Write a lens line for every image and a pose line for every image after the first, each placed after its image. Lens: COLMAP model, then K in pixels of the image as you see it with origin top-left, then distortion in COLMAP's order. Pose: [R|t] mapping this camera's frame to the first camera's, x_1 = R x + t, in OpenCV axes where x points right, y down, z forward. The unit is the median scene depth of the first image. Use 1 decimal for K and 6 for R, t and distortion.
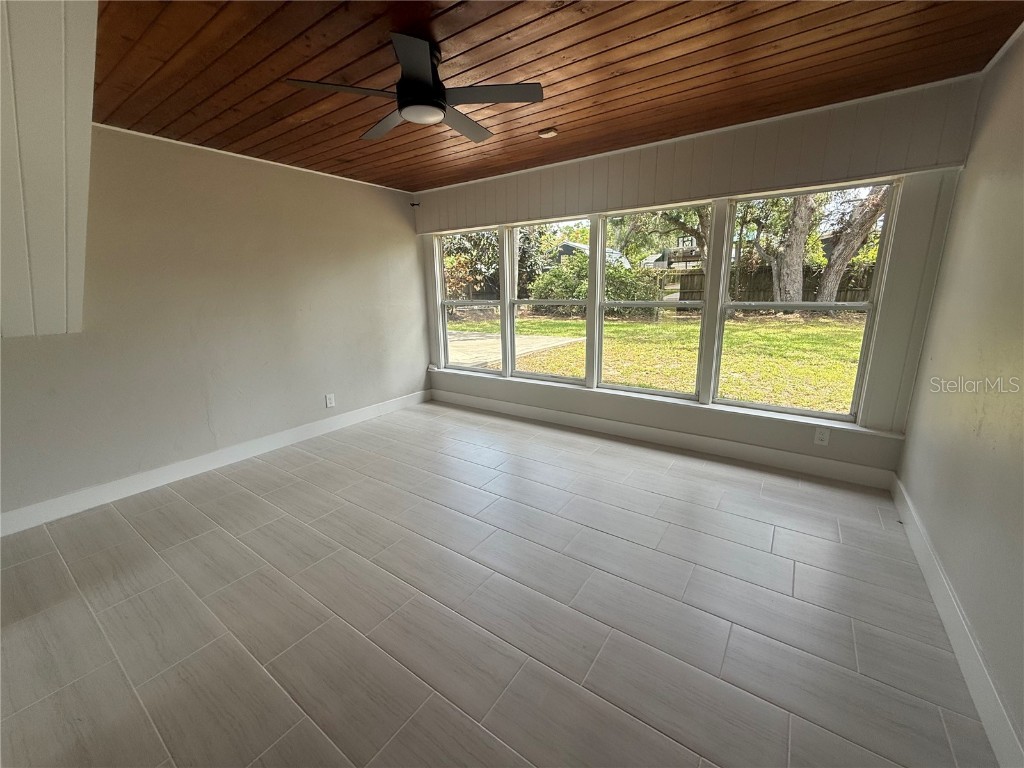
lens RADIAL K [[412.8, 0, 504.4], [0, 412.8, 379.1], [0, 0, 1]] dist [0.002300, 0.000151]
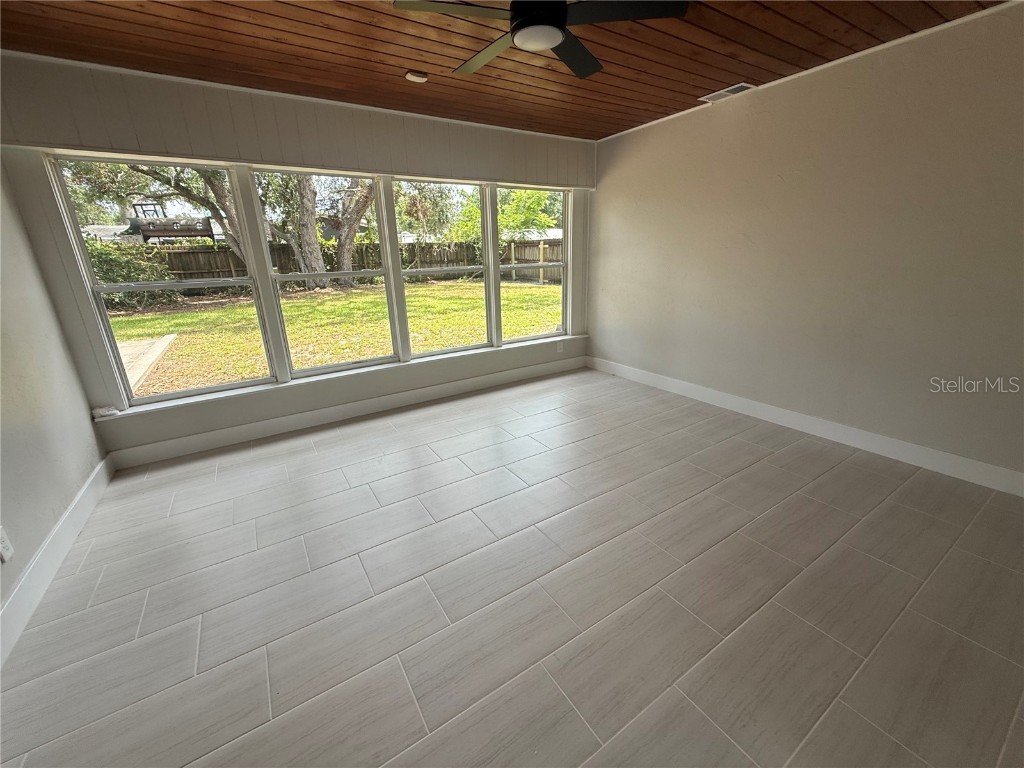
lens RADIAL K [[412.8, 0, 508.0], [0, 412.8, 383.3], [0, 0, 1]] dist [0.002300, 0.000151]
pose [[0.366621, -0.272623, 0.889531, -0.644336], [0.226184, 0.953537, 0.199017, -0.077057], [-0.902457, 0.128234, 0.411250, 0.434132]]
